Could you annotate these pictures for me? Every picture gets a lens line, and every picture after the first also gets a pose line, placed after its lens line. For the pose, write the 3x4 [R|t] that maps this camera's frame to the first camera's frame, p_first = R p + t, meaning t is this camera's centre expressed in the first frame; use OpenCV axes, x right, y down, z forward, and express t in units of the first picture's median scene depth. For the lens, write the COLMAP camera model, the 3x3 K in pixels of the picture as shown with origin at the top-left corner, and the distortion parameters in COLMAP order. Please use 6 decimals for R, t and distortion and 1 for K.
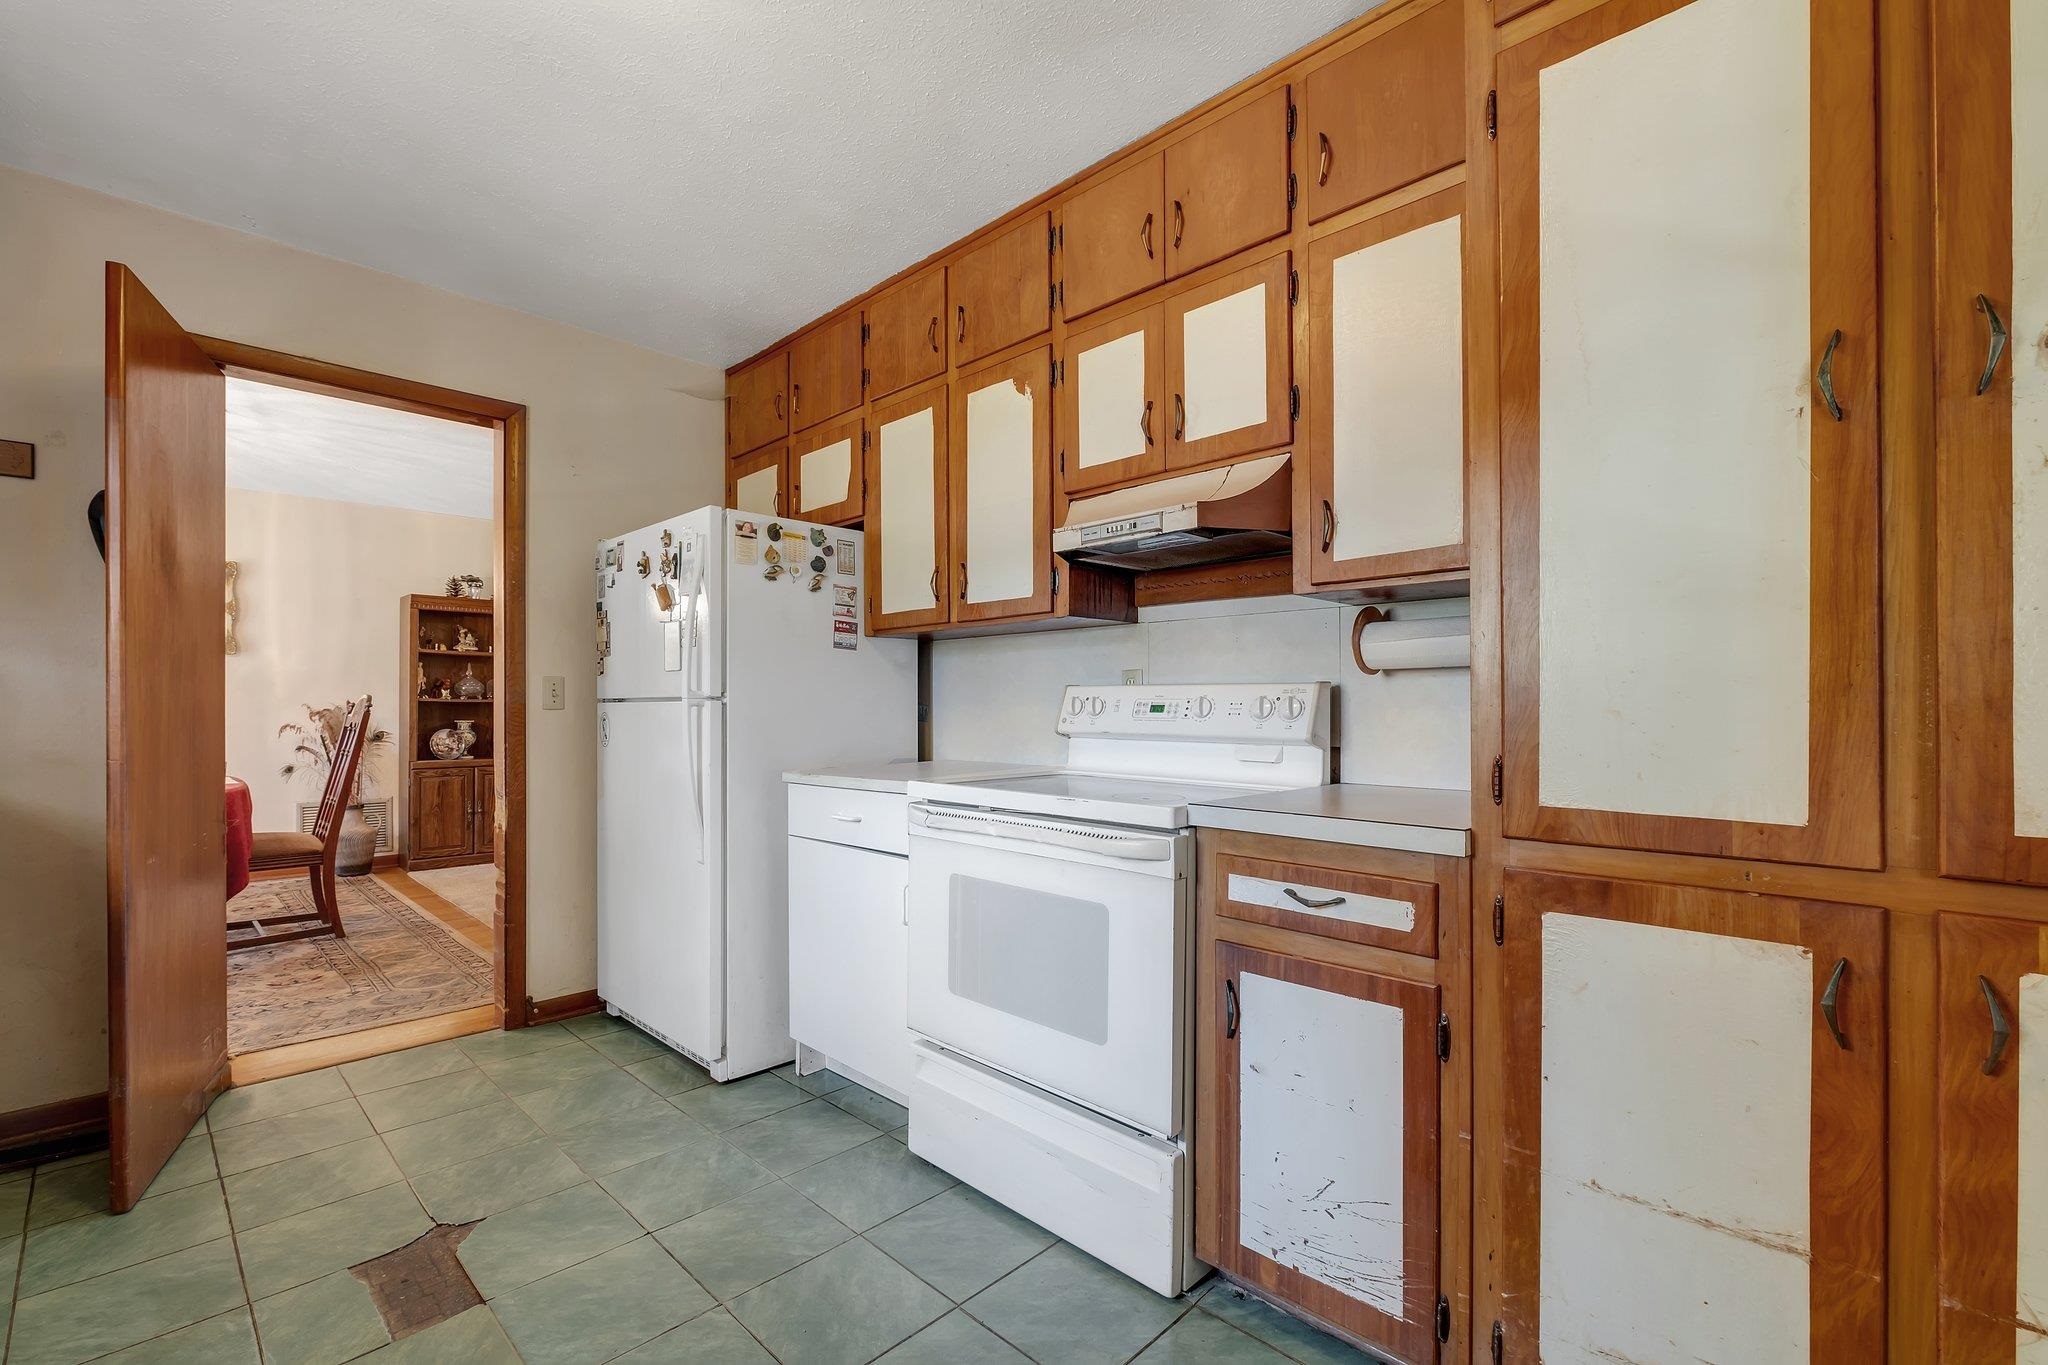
lens RADIAL K [[890.1, 0, 991.1], [0, 890.1, 699.8], [0, 0, 1]] dist [-0.003544, 0.000563]
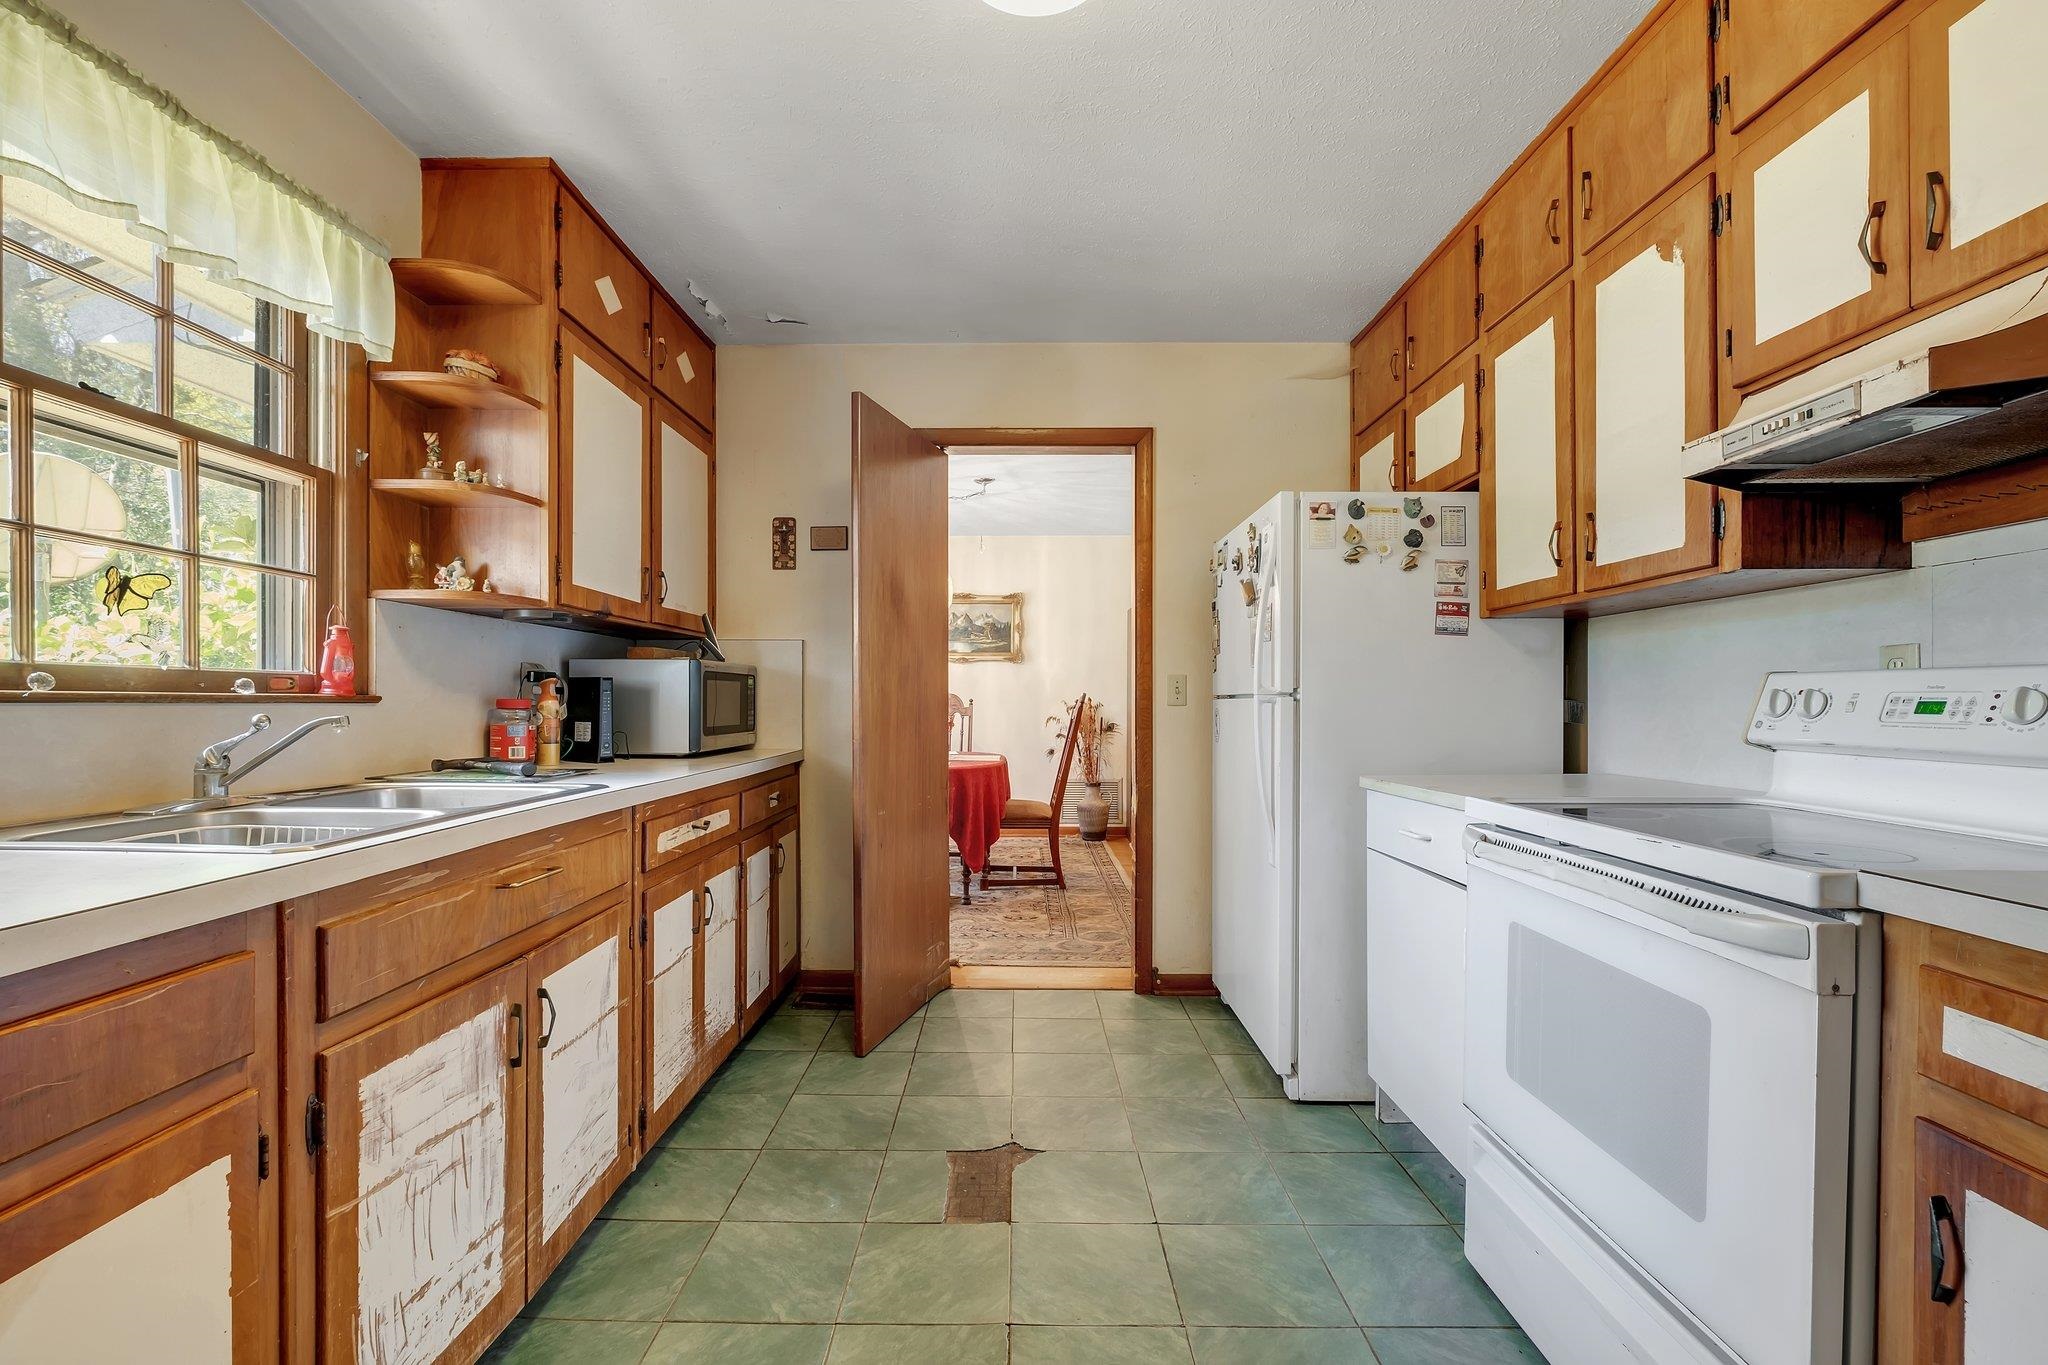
lens RADIAL K [[890.1, 0, 1019.1], [0, 890.1, 701.8], [0, 0, 1]] dist [-0.003544, 0.000563]
pose [[0.706384, 0.000399, -0.707828, 0.167677], [0.004722, 0.999975, 0.005276, -0.000177], [0.707813, -0.007069, 0.706365, 0.134419]]
